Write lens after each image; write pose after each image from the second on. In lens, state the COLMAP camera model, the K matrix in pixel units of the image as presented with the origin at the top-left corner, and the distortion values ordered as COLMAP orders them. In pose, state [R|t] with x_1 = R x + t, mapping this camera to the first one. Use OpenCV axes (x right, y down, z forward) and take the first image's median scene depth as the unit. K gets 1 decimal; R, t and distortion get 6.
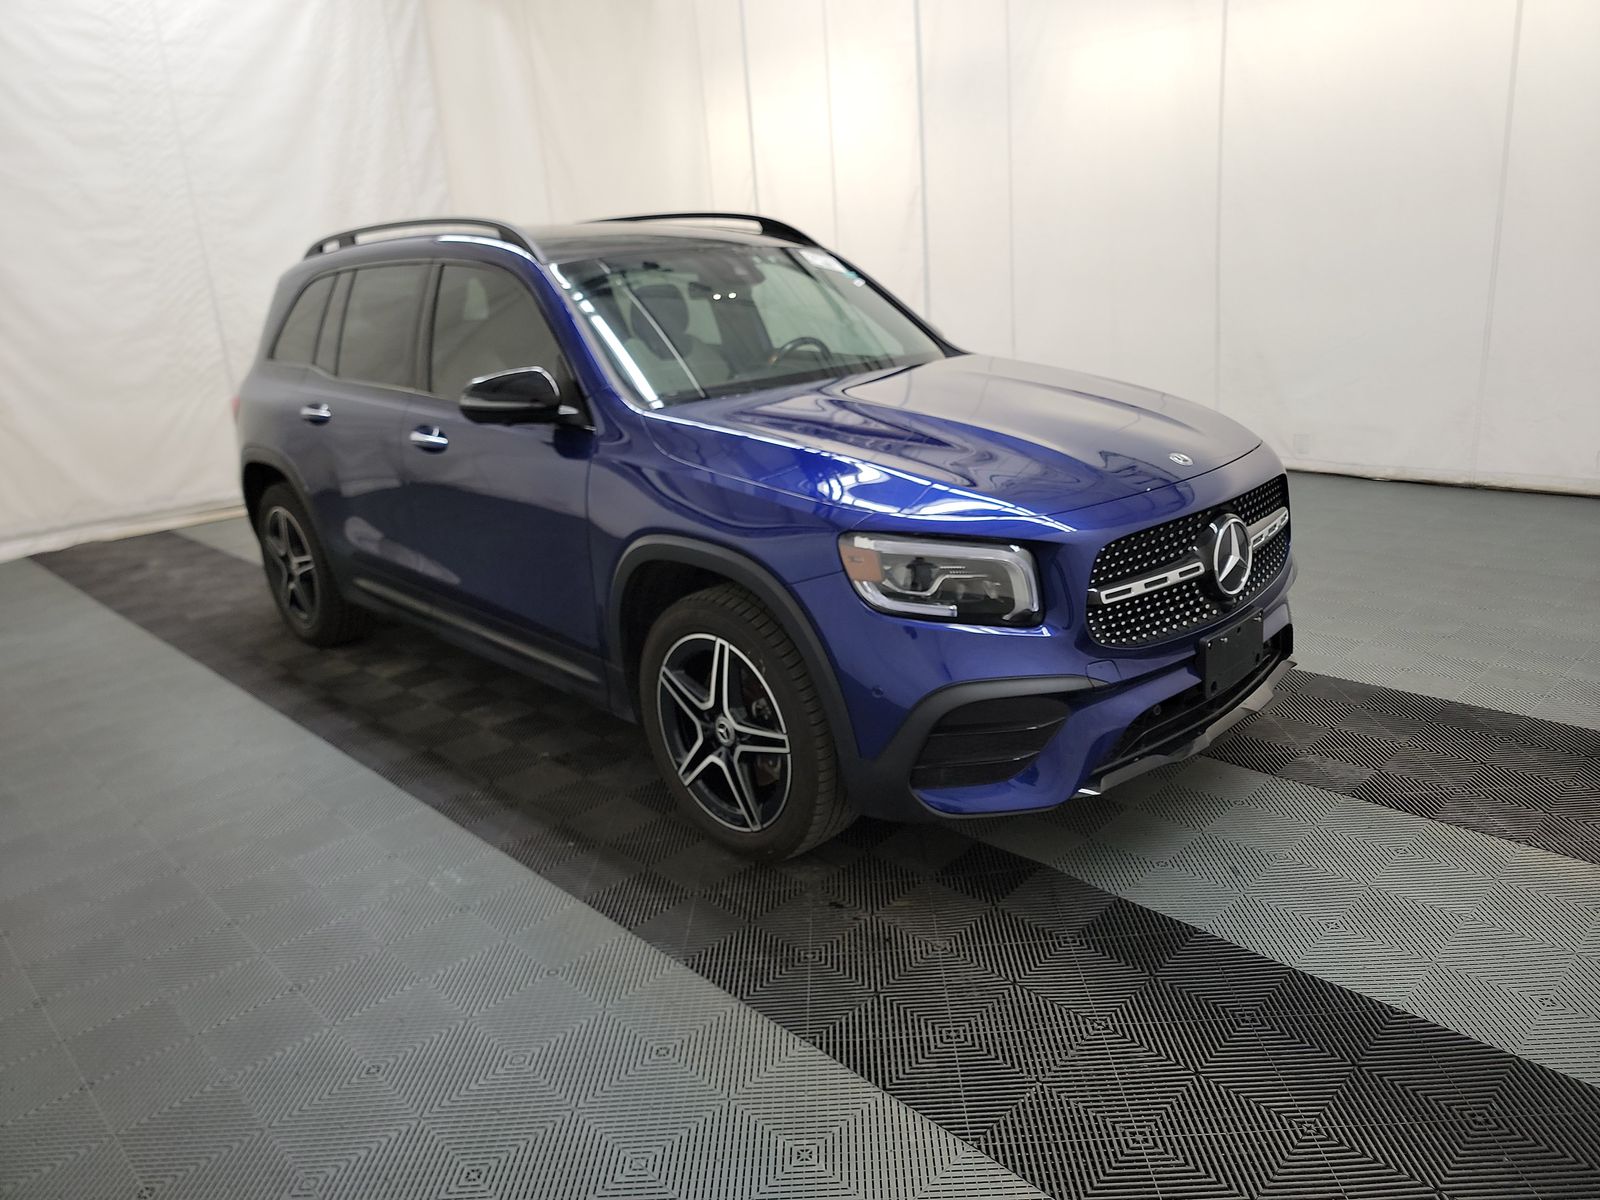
lens RADIAL K [[1117.9, 0, 822.4], [0, 1117.9, 607.1], [0, 0, 1]] dist [0.053846, -0.048975]
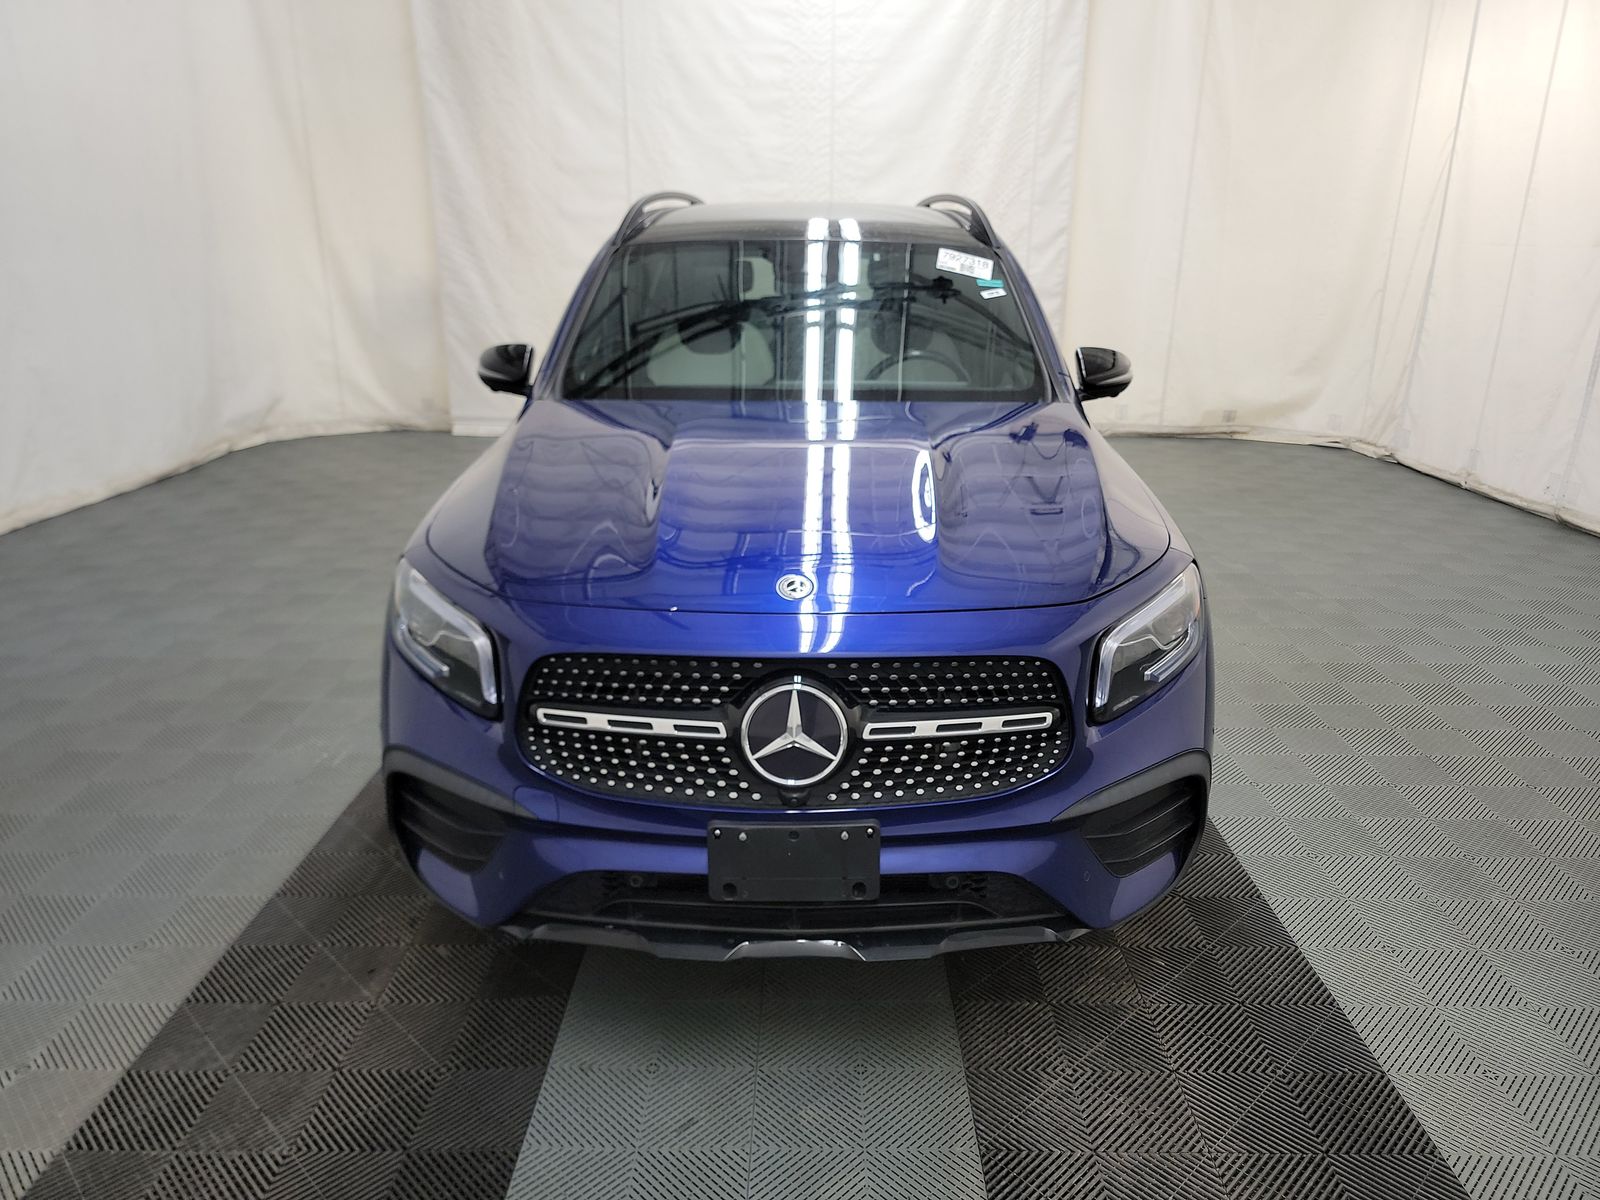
lens RADIAL K [[1117.9, 0, 822.4], [0, 1117.9, 607.1], [0, 0, 1]] dist [0.053846, -0.048975]
pose [[0.708153, 0.287462, -0.644892, 0.823014], [-0.258053, 0.955553, 0.142573, -0.232266], [0.657213, 0.065453, 0.750858, 0.466849]]
